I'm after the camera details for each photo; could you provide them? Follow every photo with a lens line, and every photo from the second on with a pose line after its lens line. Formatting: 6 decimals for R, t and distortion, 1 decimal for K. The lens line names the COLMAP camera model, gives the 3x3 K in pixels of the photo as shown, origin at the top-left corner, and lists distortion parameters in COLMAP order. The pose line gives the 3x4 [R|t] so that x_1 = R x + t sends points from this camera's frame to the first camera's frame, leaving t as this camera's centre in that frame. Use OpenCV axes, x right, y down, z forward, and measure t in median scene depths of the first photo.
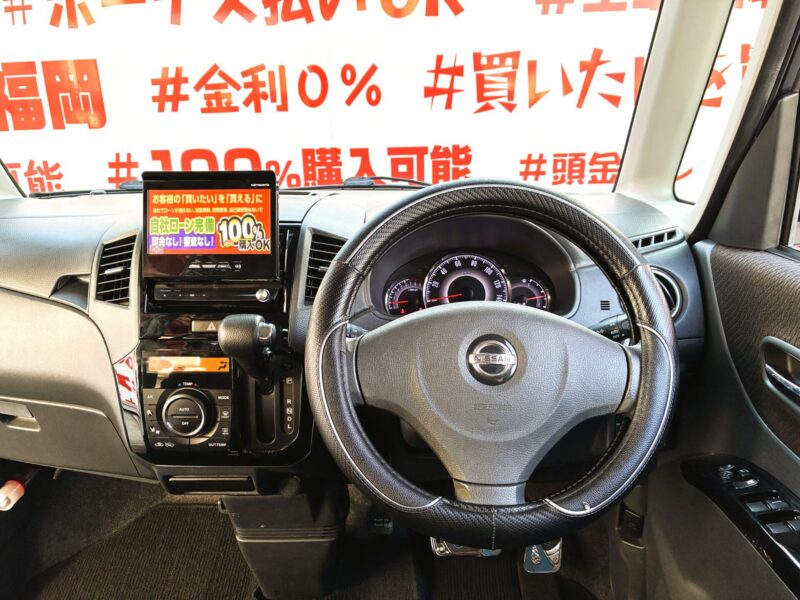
lens RADIAL K [[648.5, 0, 391.7], [0, 648.5, 307.1], [0, 0, 1]] dist [-0.000855, -0.000125]
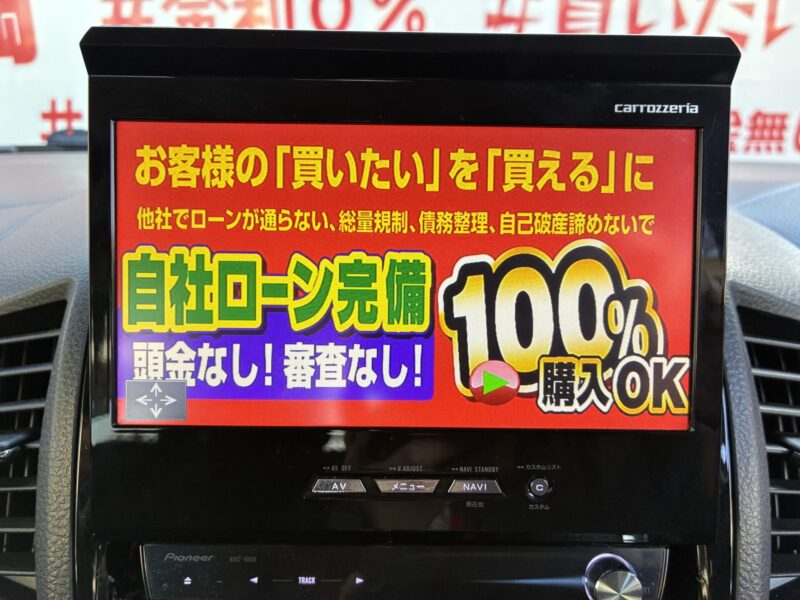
lens RADIAL K [[648.5, 0, 391.7], [0, 648.5, 307.1], [0, 0, 1]] dist [-0.000855, -0.000125]
pose [[0.998362, 0.009968, 0.056345, -0.289730], [-0.012794, 0.998666, 0.050025, -0.128553], [-0.055771, -0.050664, 0.997157, 0.764264]]
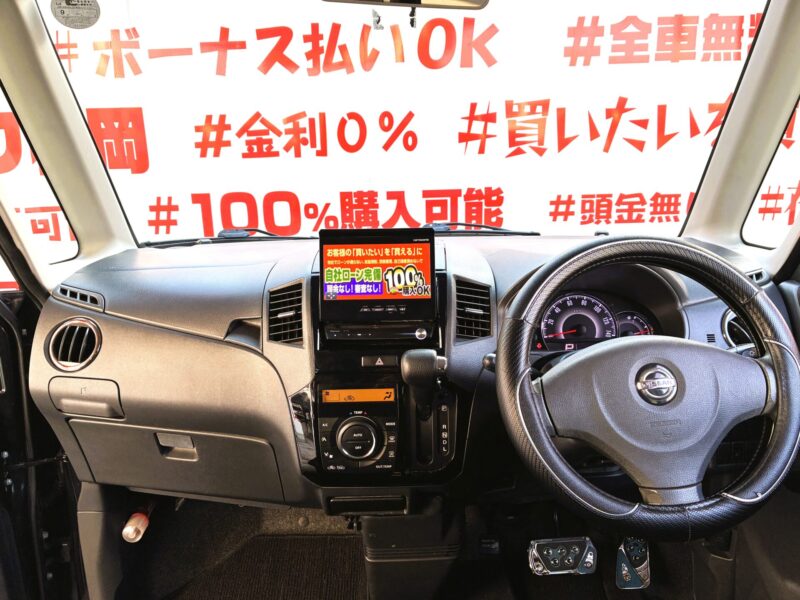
lens RADIAL K [[673.4, 0, 400.0], [0, 673.4, 300.0], [0, 0, 1]] dist [0.010197, -0.001078]
pose [[0.999190, -0.012705, 0.038170, -0.278883], [0.015199, 0.997718, -0.065791, -0.000493], [-0.037247, 0.066318, 0.997103, -0.197469]]
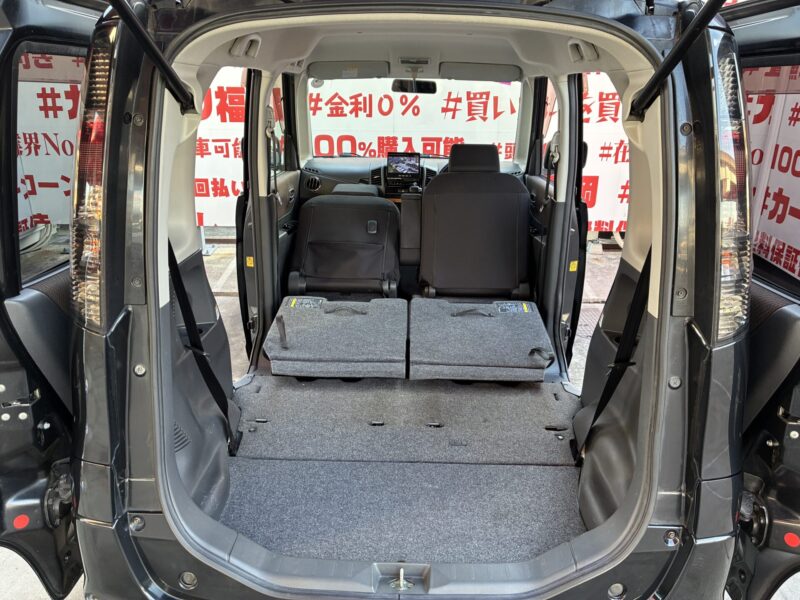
lens RADIAL K [[613.3, 0, 400.0], [0, 613.3, 300.0], [0, 0, 1]] dist [0.000934, 0.000293]
pose [[0.999165, 0.021150, 0.034957, -0.407820], [-0.022693, 0.998758, 0.044364, 0.530203], [-0.033975, -0.045120, 0.998404, -2.809056]]
